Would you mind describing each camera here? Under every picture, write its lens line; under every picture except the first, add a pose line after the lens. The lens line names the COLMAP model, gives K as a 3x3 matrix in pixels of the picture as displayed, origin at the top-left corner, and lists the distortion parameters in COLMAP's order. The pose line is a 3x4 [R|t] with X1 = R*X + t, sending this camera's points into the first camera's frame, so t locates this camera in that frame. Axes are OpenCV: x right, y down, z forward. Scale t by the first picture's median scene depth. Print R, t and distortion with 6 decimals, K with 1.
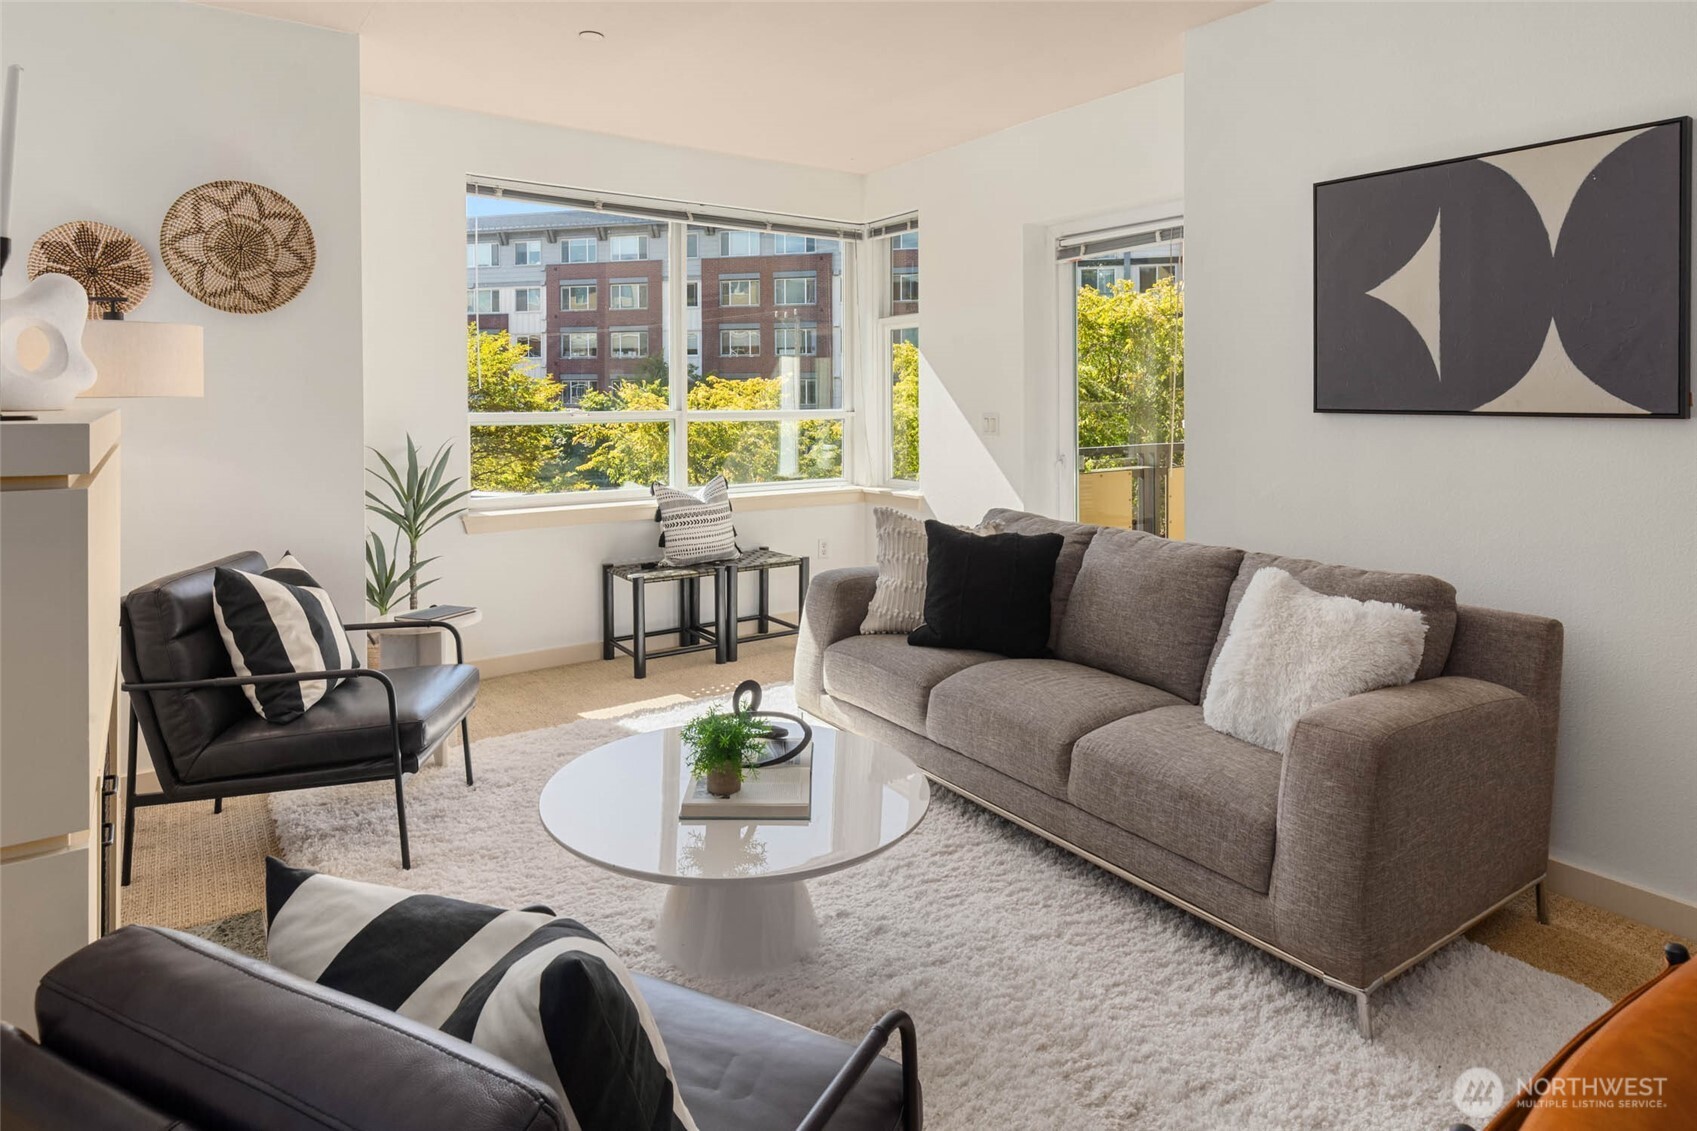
lens RADIAL K [[1005.4, 0, 872.3], [0, 1005.4, 407.5], [0, 0, 1]] dist [0.016090, -0.008280]
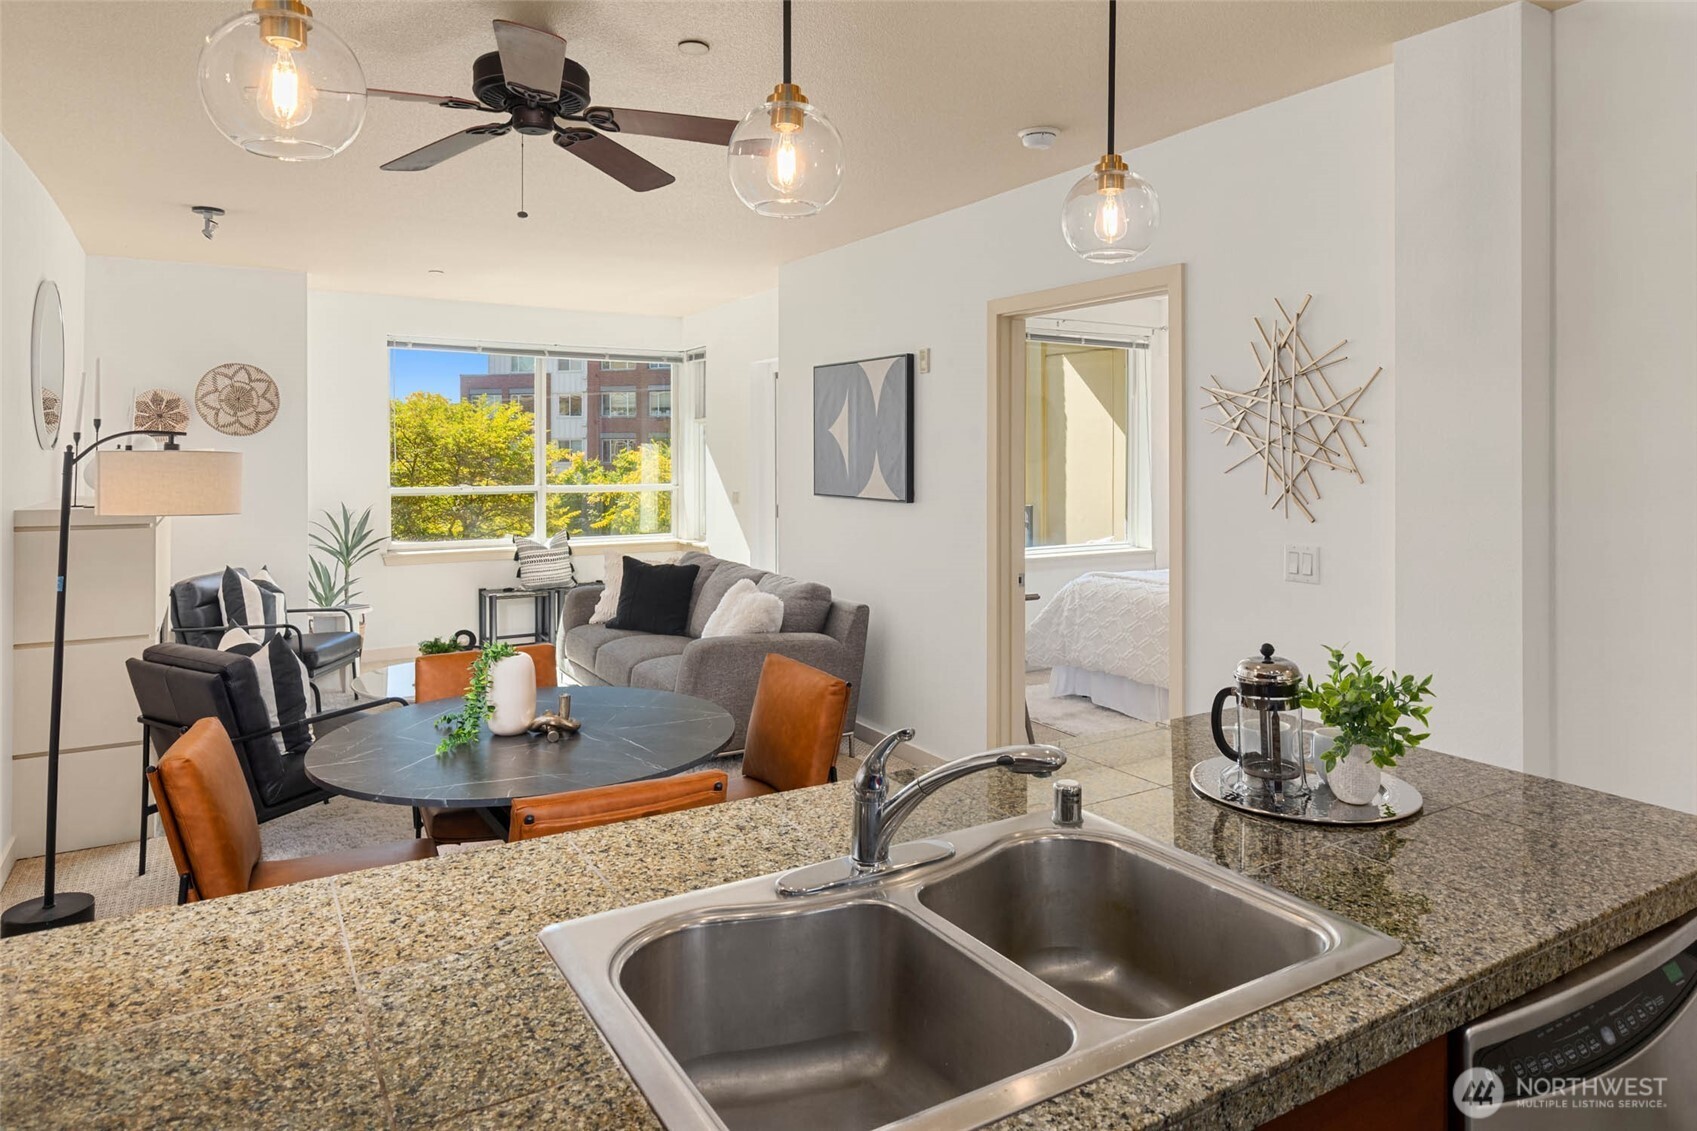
lens RADIAL K [[1052.7, 0, 857.0], [0, 1052.7, 459.7], [0, 0, 1]] dist [0.000026, 0.002019]
pose [[0.997070, 0.003746, -0.076397, 0.415369], [-0.004102, 0.999981, -0.004504, -0.032078], [0.076379, 0.004804, 0.997067, -0.527766]]
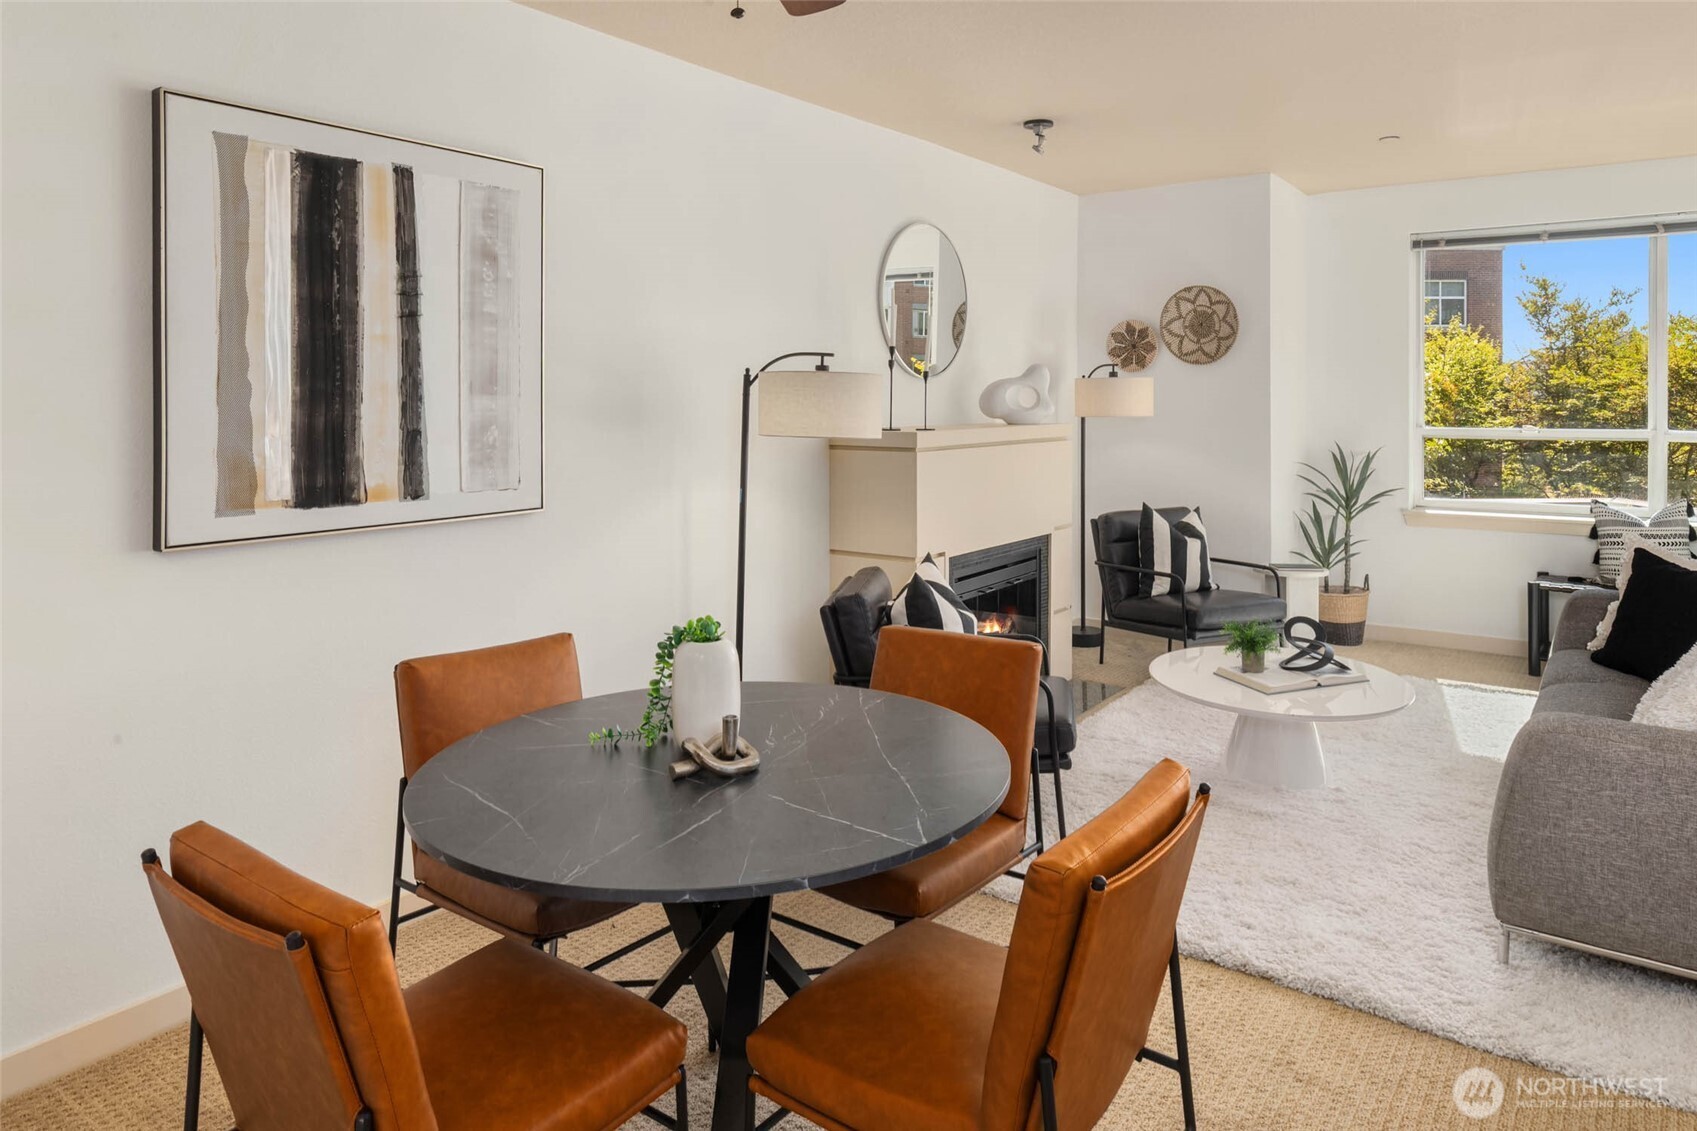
lens RADIAL K [[1076.9, 0, 869.0], [0, 1076.9, 412.0], [0, 0, 1]] dist [-0.002242, -0.003095]
pose [[0.320211, 0.015627, -0.947217, 0.594074], [-0.010159, 0.999863, 0.013061, -0.022424], [0.947292, 0.005441, 0.320326, -0.053189]]
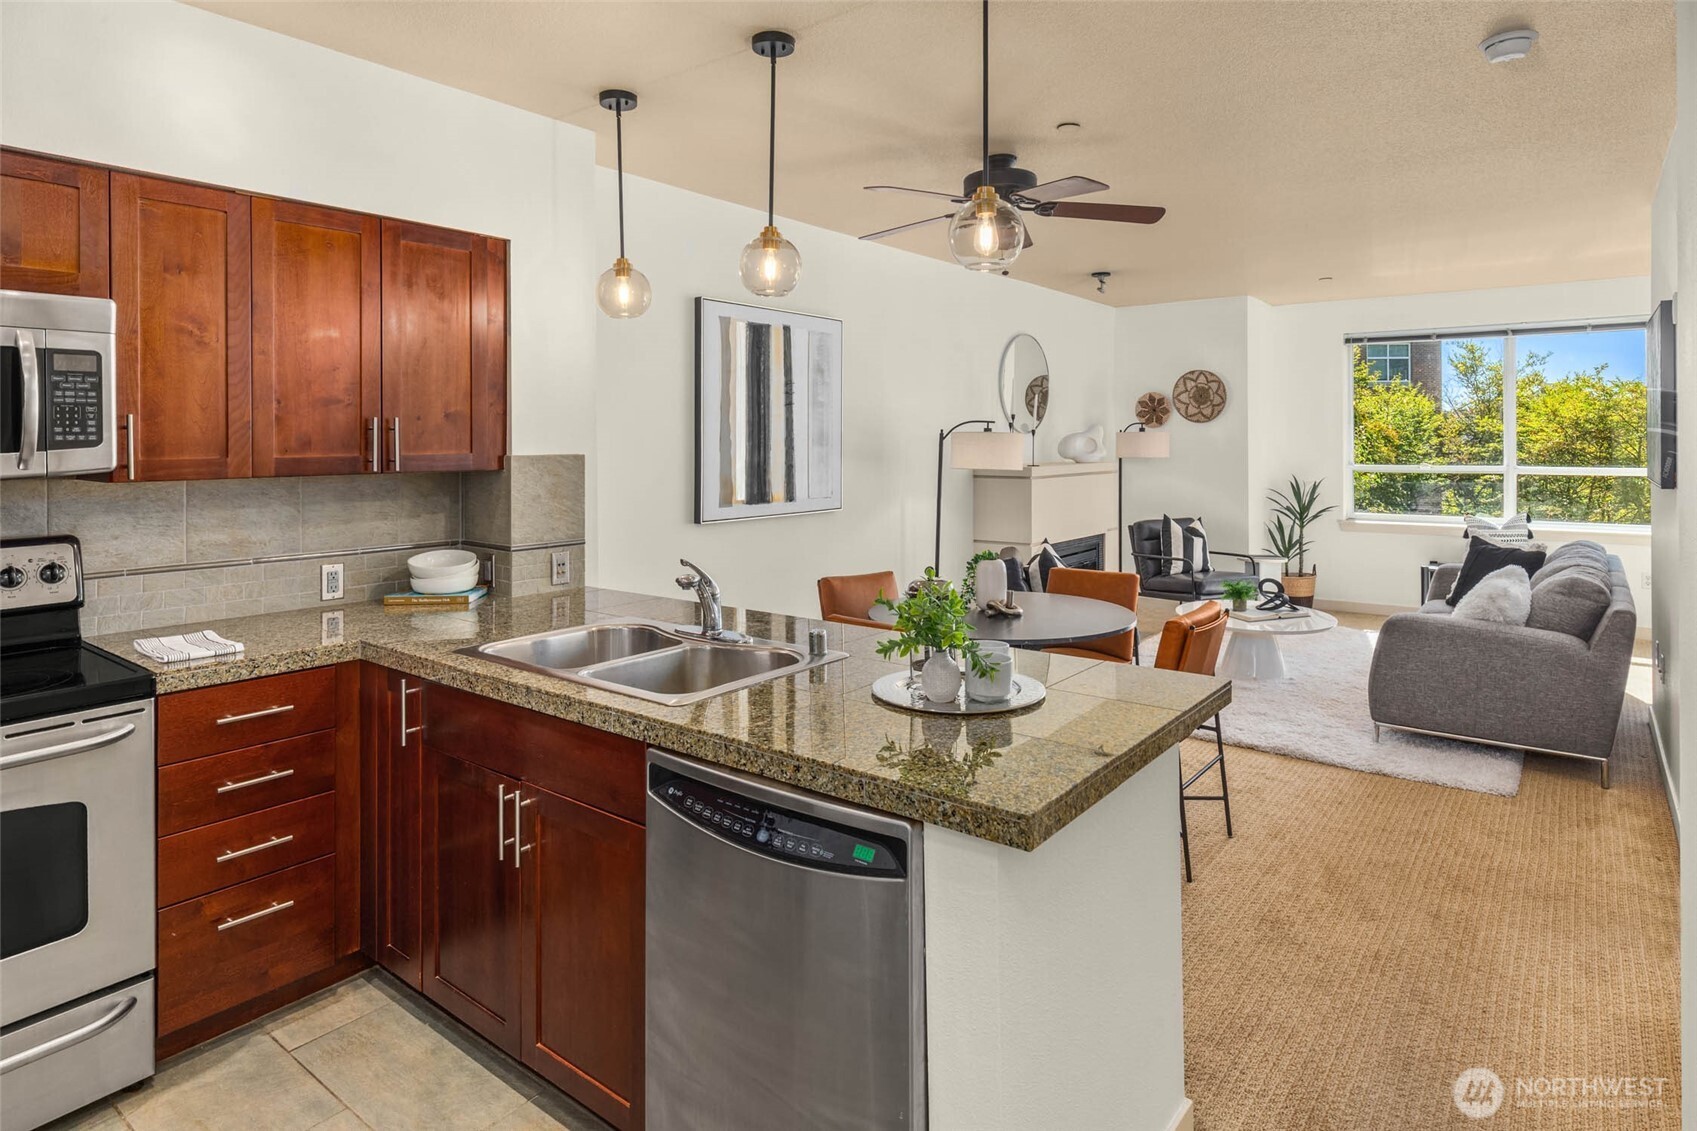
lens RADIAL K [[941.4, 0, 865.8], [0, 941.4, 444.6], [0, 0, 1]] dist [-0.004545, 0.004872]
pose [[0.295991, 0.004818, -0.955178, 0.903938], [-0.008071, 0.999964, 0.002543, -0.026332], [0.955157, 0.006957, 0.296020, -0.312657]]
